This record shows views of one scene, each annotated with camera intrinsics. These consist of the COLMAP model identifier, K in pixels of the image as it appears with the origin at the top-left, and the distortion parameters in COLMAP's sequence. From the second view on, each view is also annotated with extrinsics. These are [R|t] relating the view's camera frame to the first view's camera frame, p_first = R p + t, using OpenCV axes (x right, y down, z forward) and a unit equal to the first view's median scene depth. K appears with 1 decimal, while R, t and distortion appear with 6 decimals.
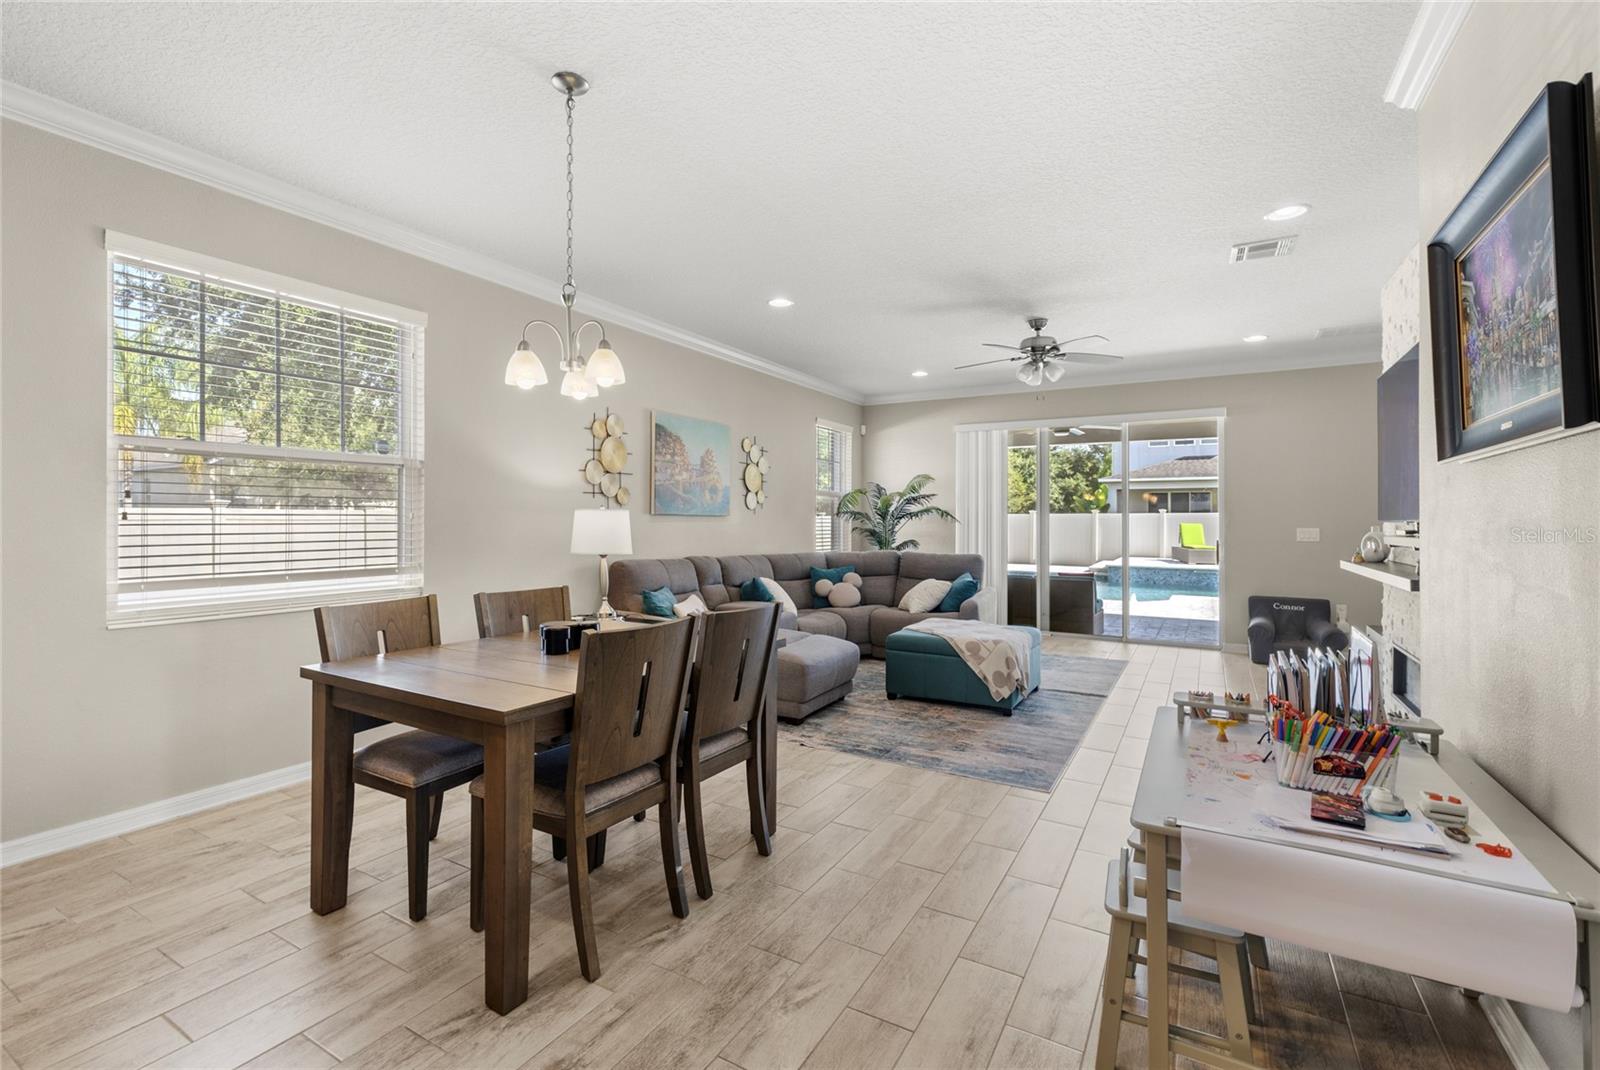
lens RADIAL K [[720.8, 0, 793.0], [0, 720.8, 504.0], [0, 0, 1]] dist [0.000190, 0.000034]
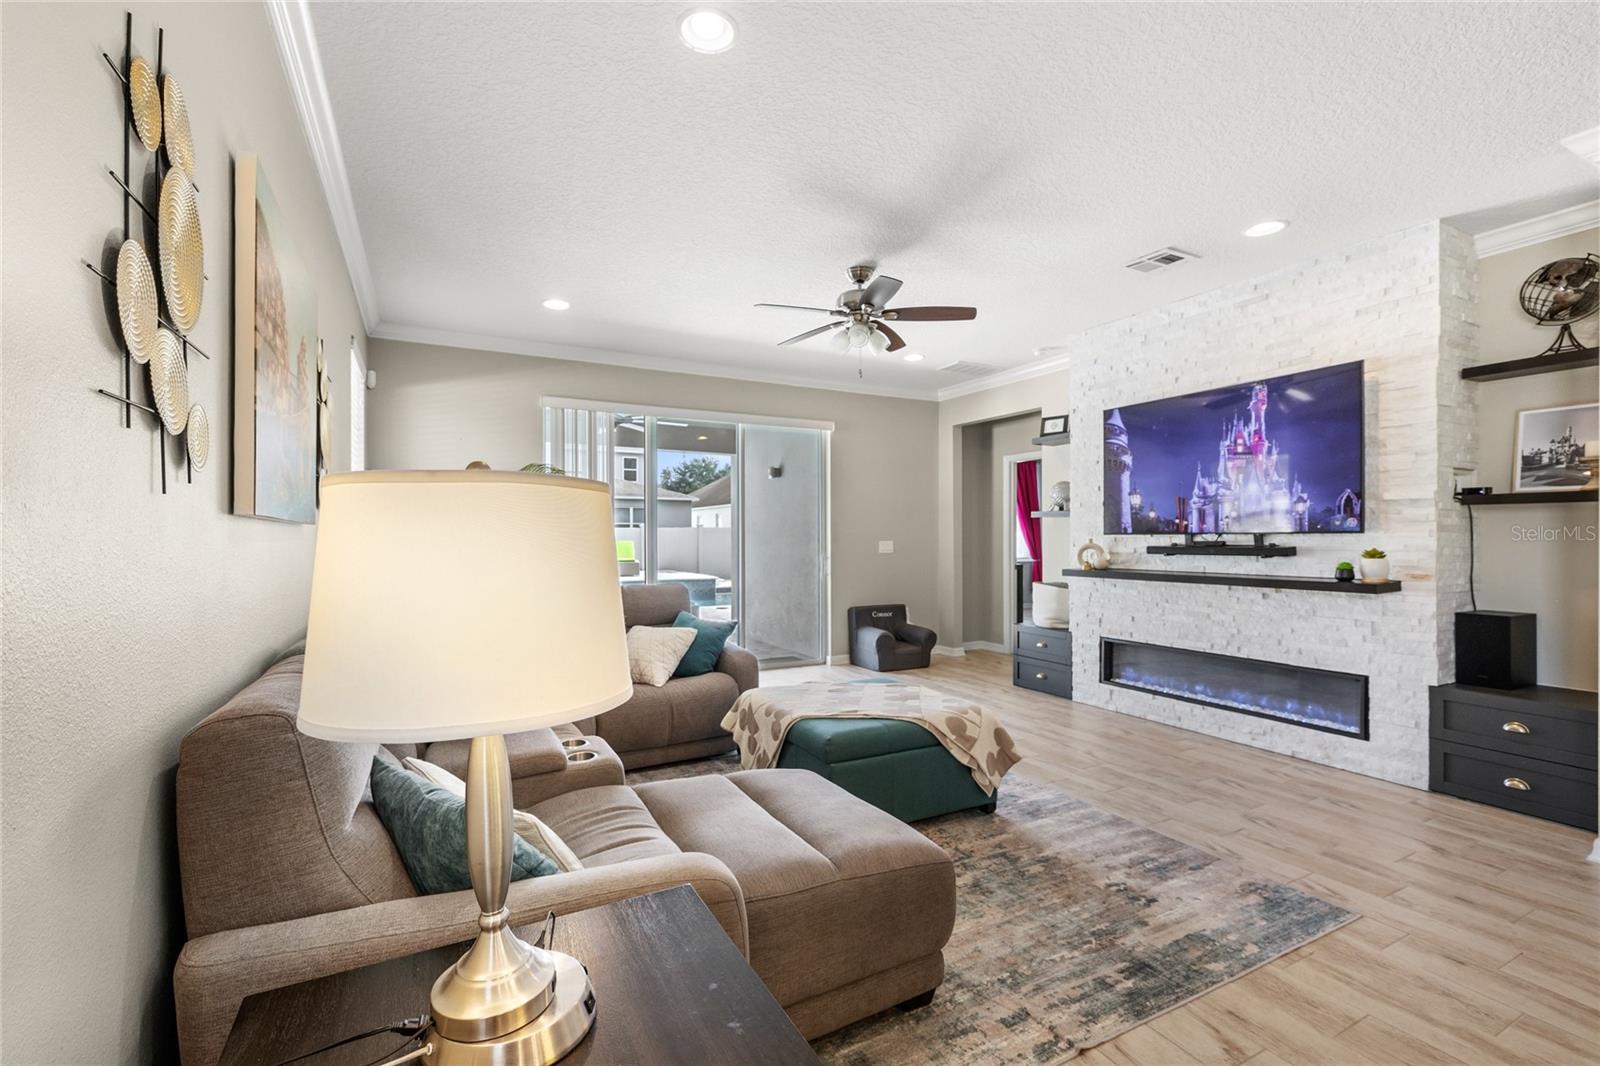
lens RADIAL K [[694.0, 0, 796.4], [0, 694.0, 529.2], [0, 0, 1]] dist [0.000774, -0.000079]
pose [[0.527840, 0.004071, 0.849334, -0.288758], [-0.015621, 0.999866, 0.004916, 0.013655], [-0.849200, -0.015862, 0.527832, 0.619162]]
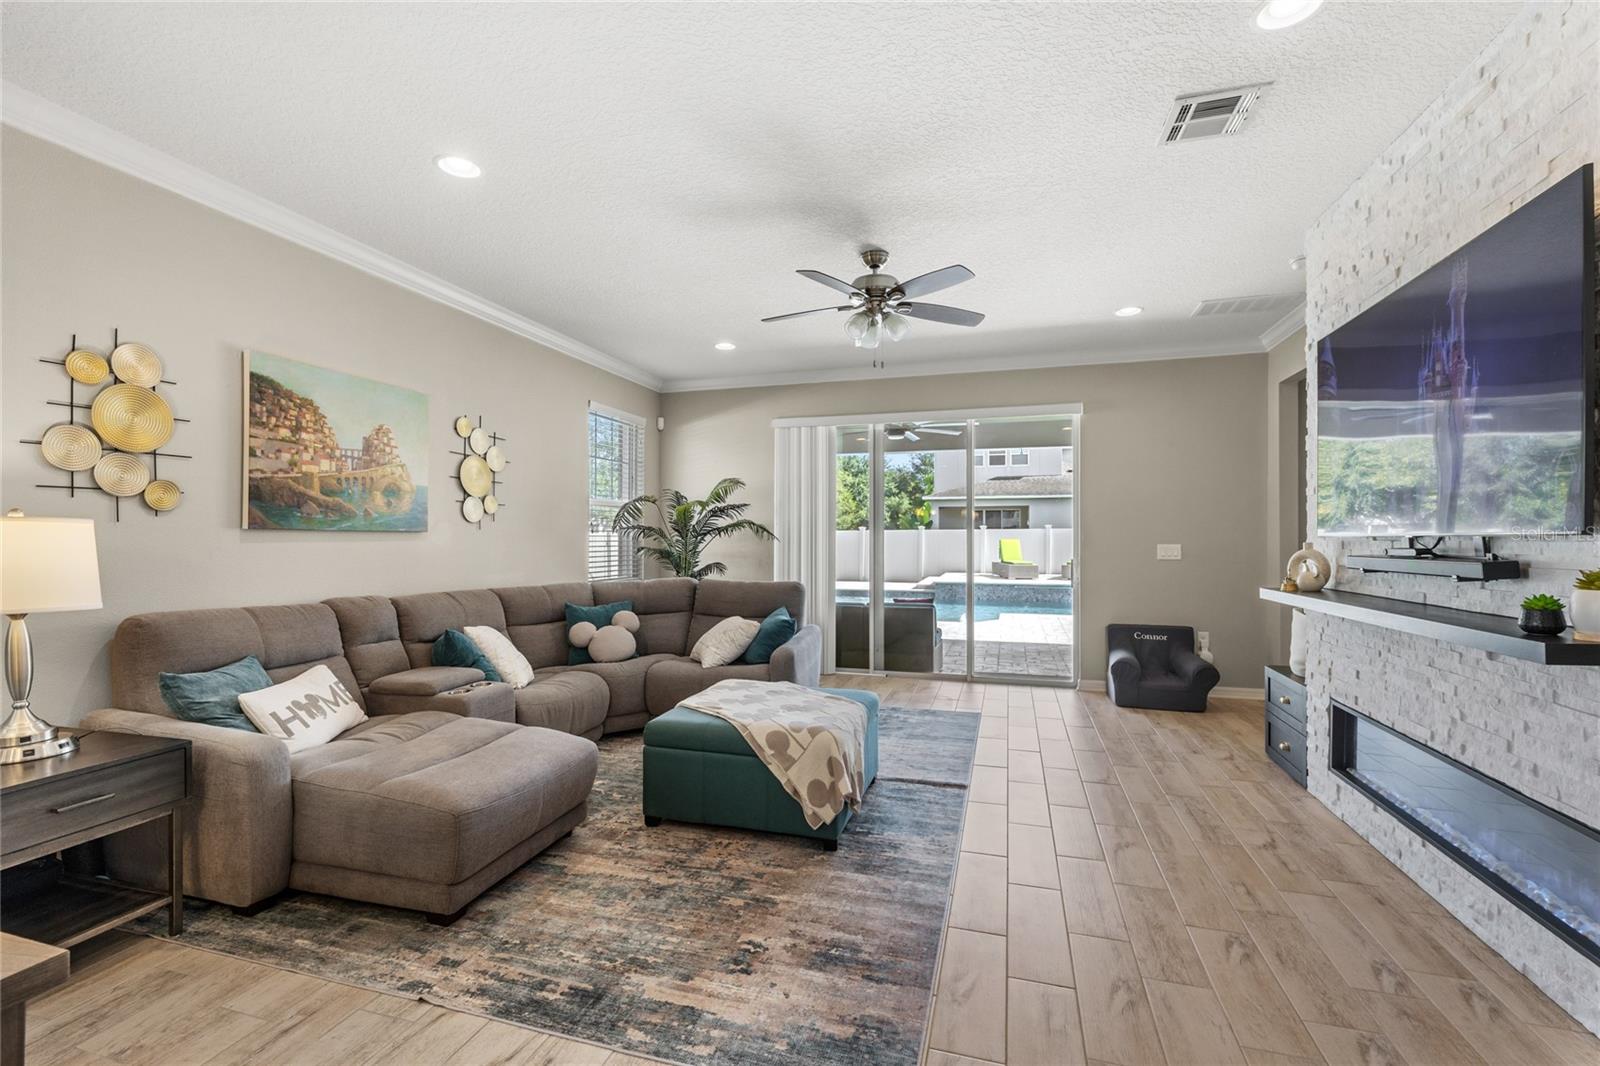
lens RADIAL K [[698.7, 0, 802.4], [0, 698.7, 527.0], [0, 0, 1]] dist [0.001205, 0.000129]
pose [[0.972064, -0.001014, 0.234715, 0.101179], [-0.000797, 0.999971, 0.007623, 0.007554], [-0.234716, -0.007597, 0.972034, 0.321989]]
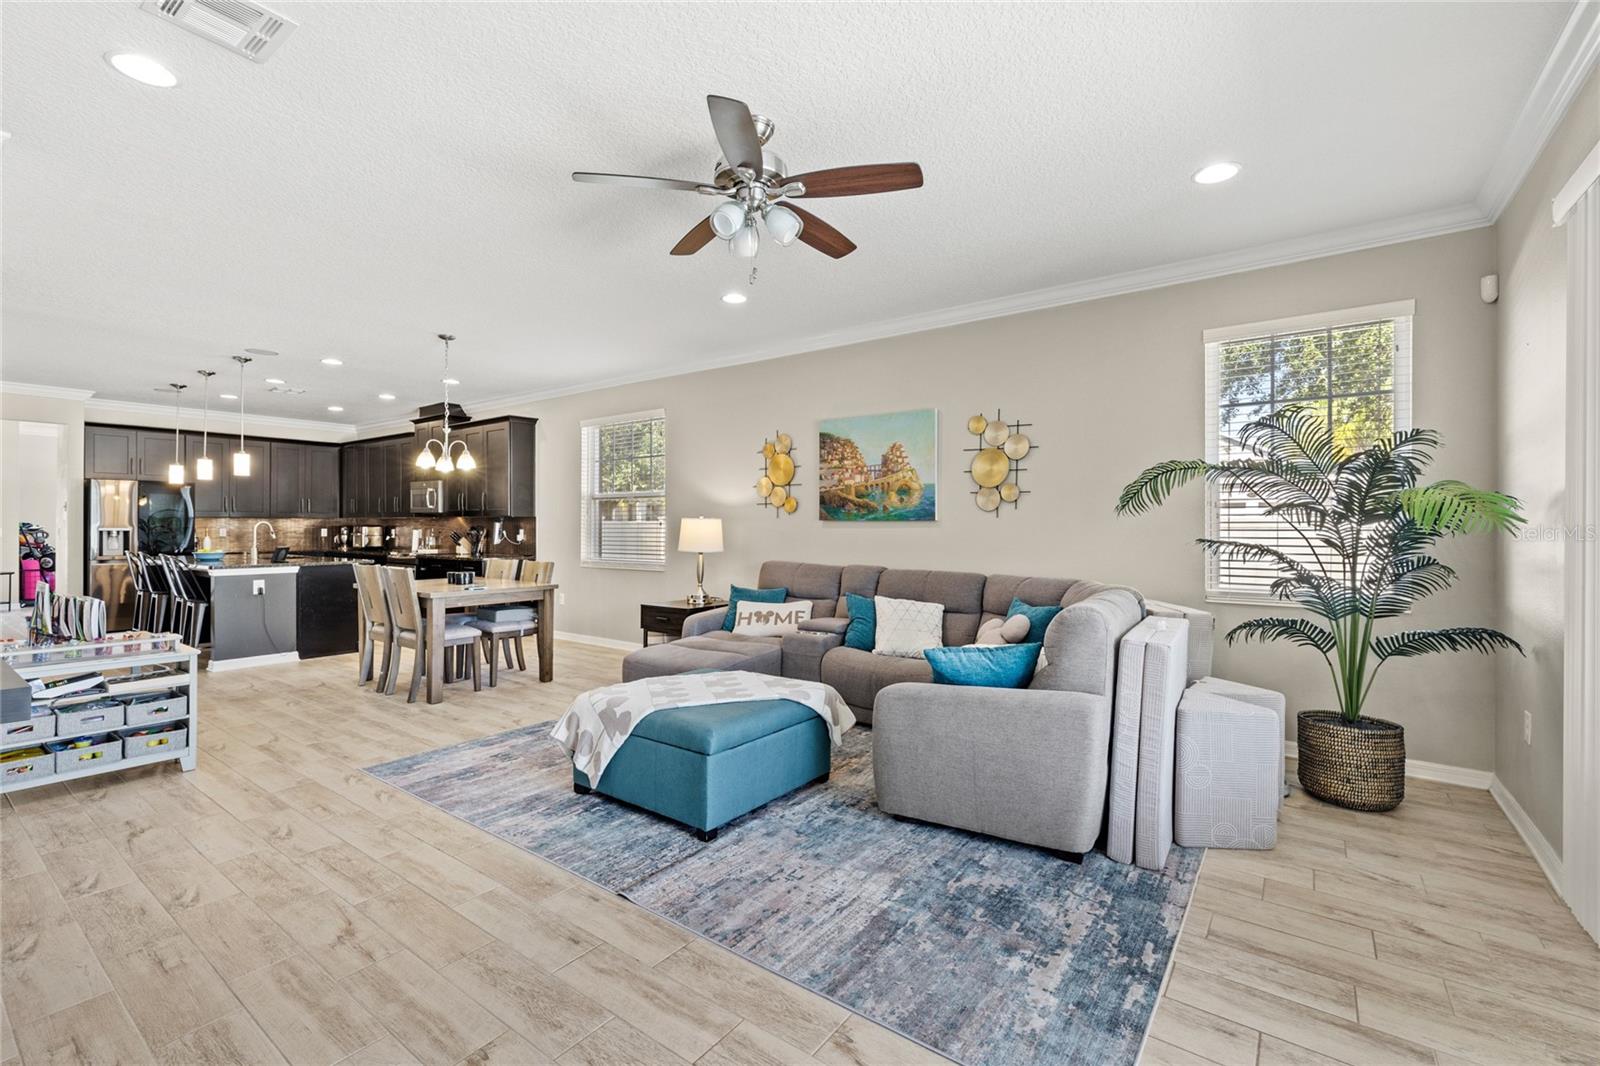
lens RADIAL K [[694.0, 0, 796.4], [0, 694.0, 529.2], [0, 0, 1]] dist [0.000774, -0.000079]
pose [[-0.114692, -0.000909, -0.993401, 0.744255], [0.022578, 0.999739, -0.003521, 0.027075], [0.993145, -0.022832, -0.114641, 0.999635]]
